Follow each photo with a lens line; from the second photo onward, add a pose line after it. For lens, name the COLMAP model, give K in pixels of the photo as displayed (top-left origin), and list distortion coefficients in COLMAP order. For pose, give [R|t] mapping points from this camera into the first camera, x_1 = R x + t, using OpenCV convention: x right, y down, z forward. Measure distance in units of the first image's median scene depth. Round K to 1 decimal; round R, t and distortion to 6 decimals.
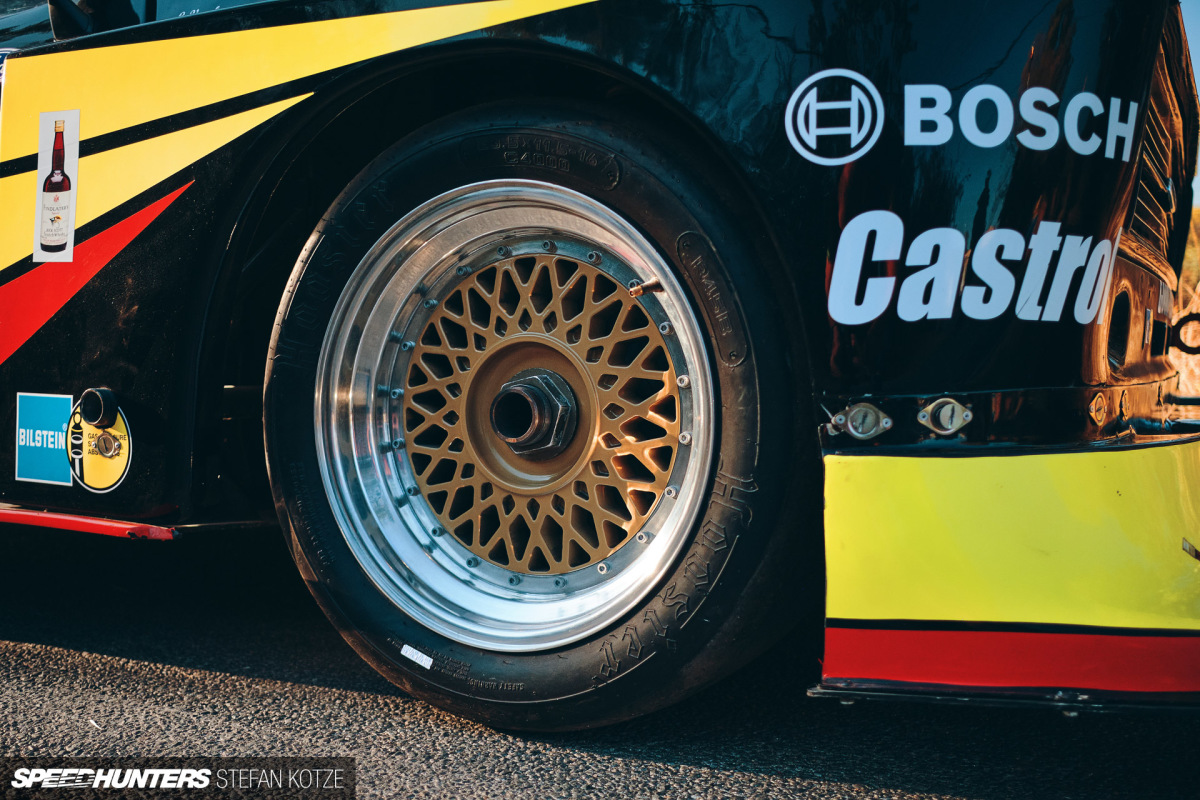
lens RADIAL K [[1204.4, 0, 600.0], [0, 1204.4, 400.0], [0, 0, 1]] dist [0.001559, 0.020320]
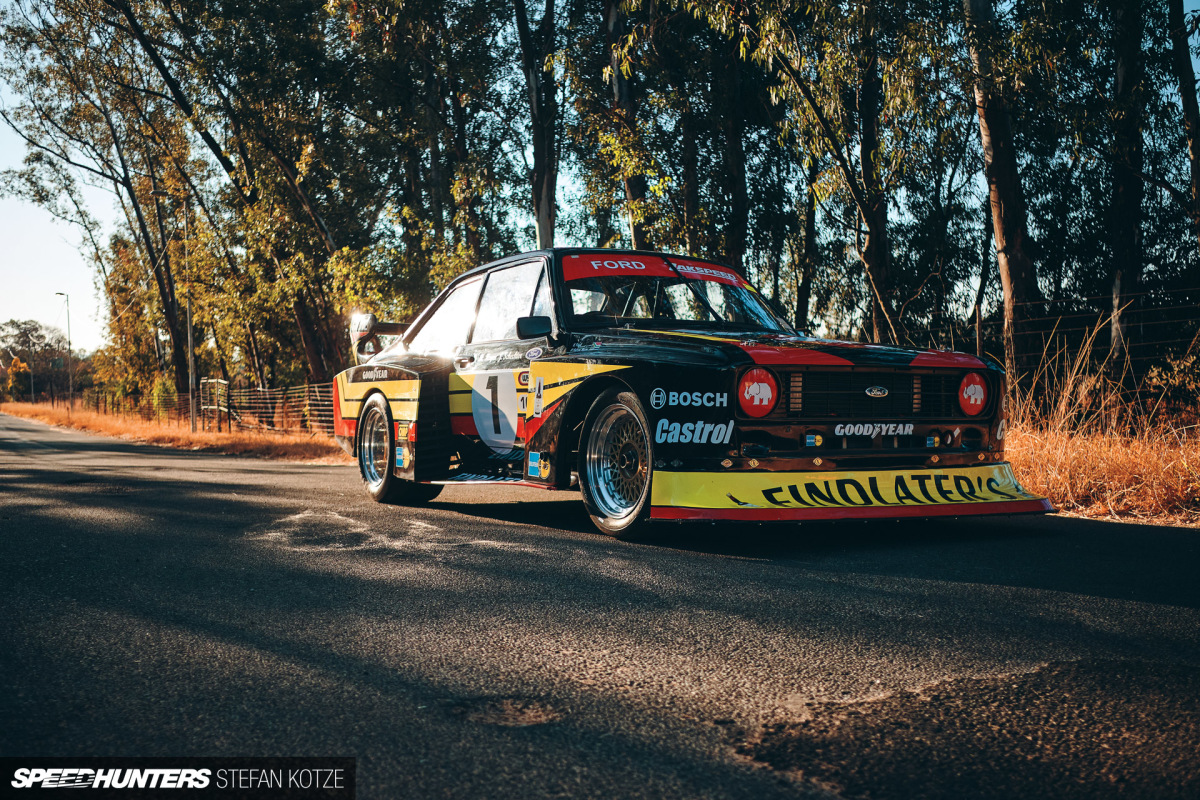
lens RADIAL K [[1204.4, 0, 600.0], [0, 1204.4, 400.0], [0, 0, 1]] dist [0.001559, 0.020320]
pose [[0.866191, 0.001984, -0.499710, 2.331086], [-0.023326, 0.999063, -0.036467, -0.053440], [0.499169, 0.043244, 0.865425, -3.148243]]
